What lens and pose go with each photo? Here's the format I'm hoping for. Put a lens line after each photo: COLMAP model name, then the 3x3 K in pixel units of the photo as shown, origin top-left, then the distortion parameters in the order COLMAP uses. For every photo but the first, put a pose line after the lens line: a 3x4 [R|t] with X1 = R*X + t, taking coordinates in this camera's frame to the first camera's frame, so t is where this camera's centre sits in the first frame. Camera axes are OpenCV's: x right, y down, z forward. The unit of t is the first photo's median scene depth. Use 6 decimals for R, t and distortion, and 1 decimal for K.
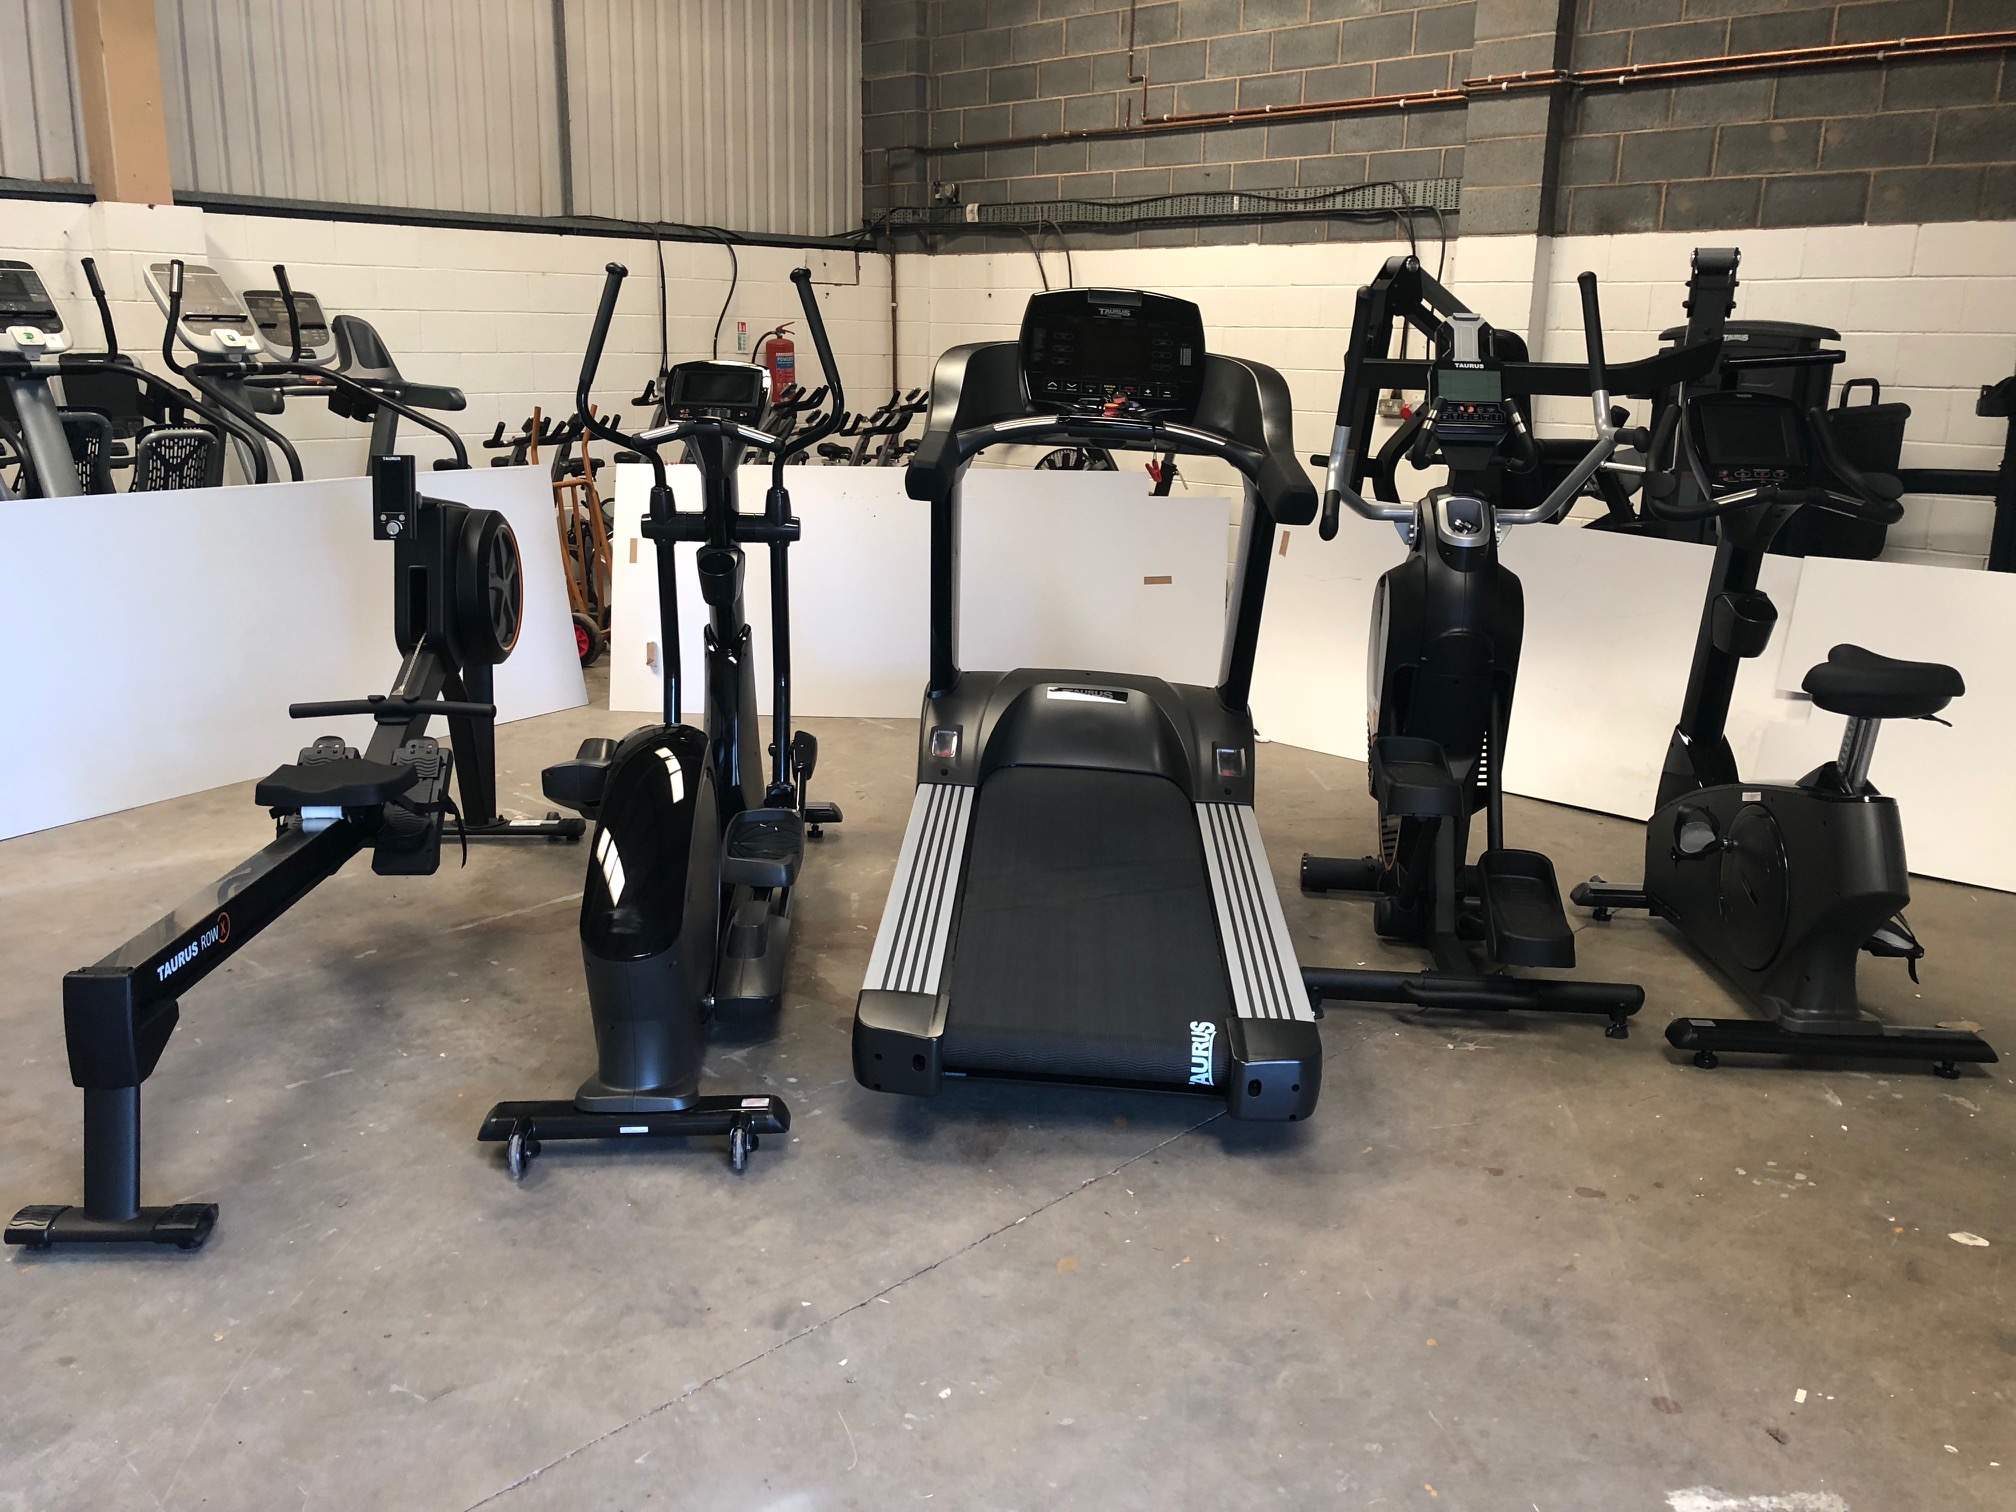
lens RADIAL K [[1649.8, 0, 1008.0], [0, 1649.8, 756.0], [0, 0, 1]] dist [0.011197, 0.004084]
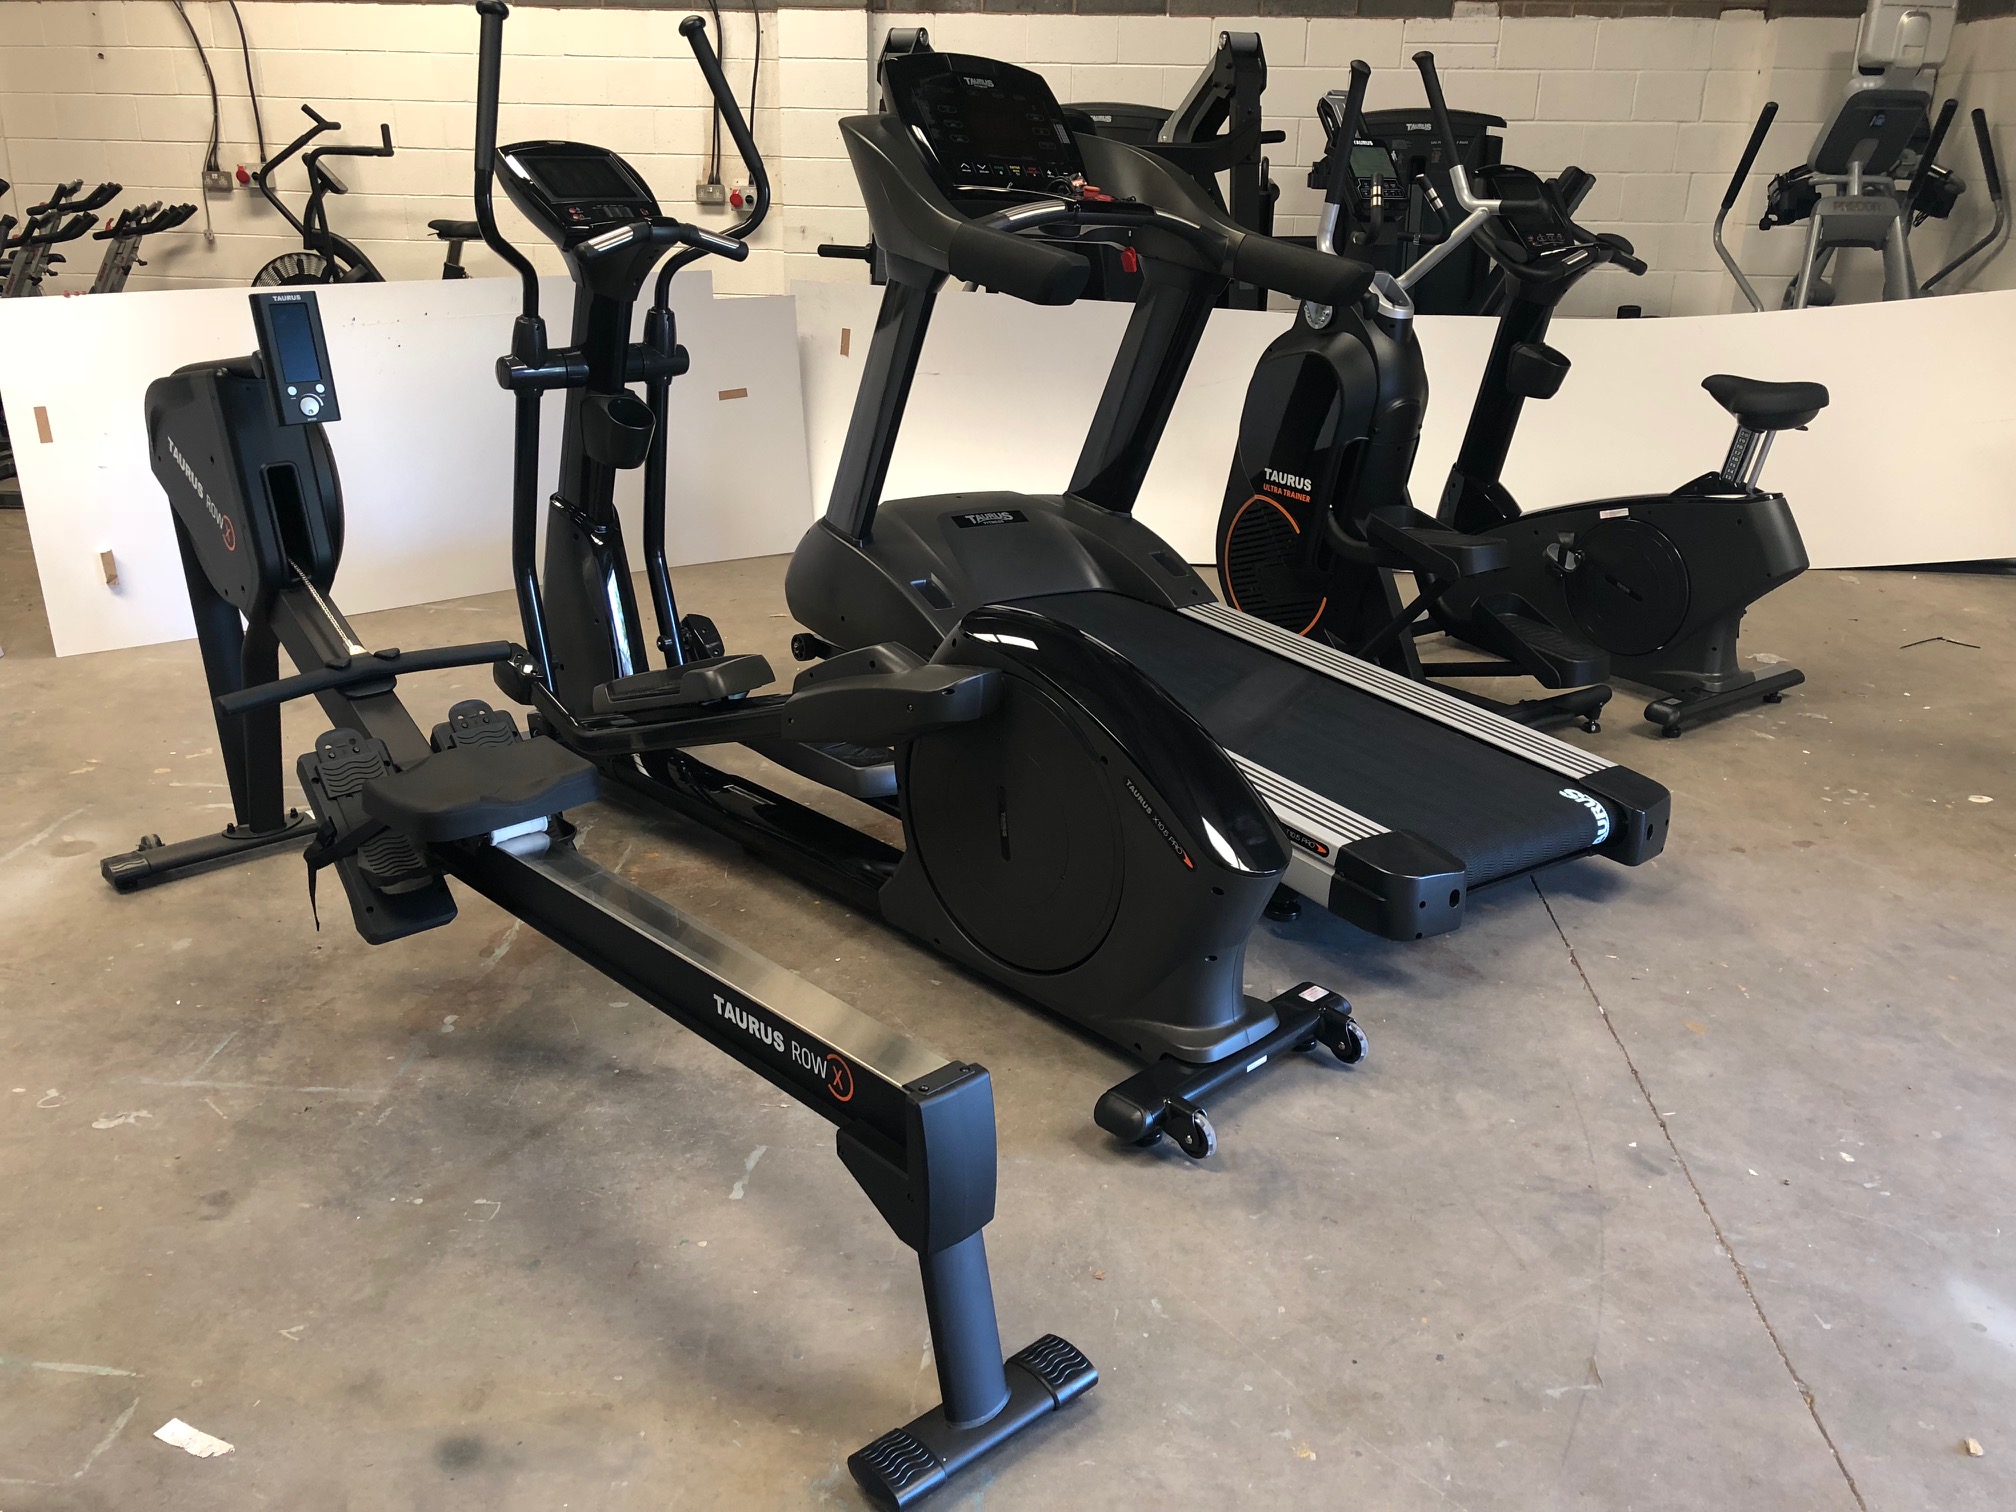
lens RADIAL K [[1652.0, 0, 1008.0], [0, 1652.0, 756.0], [0, 0, 1]] dist [-0.003177, -0.000180]
pose [[0.760527, -0.228483, 0.607778, -0.561361], [0.154588, 0.972842, 0.172283, -0.067813], [-0.630635, -0.037071, 0.775193, 0.293320]]
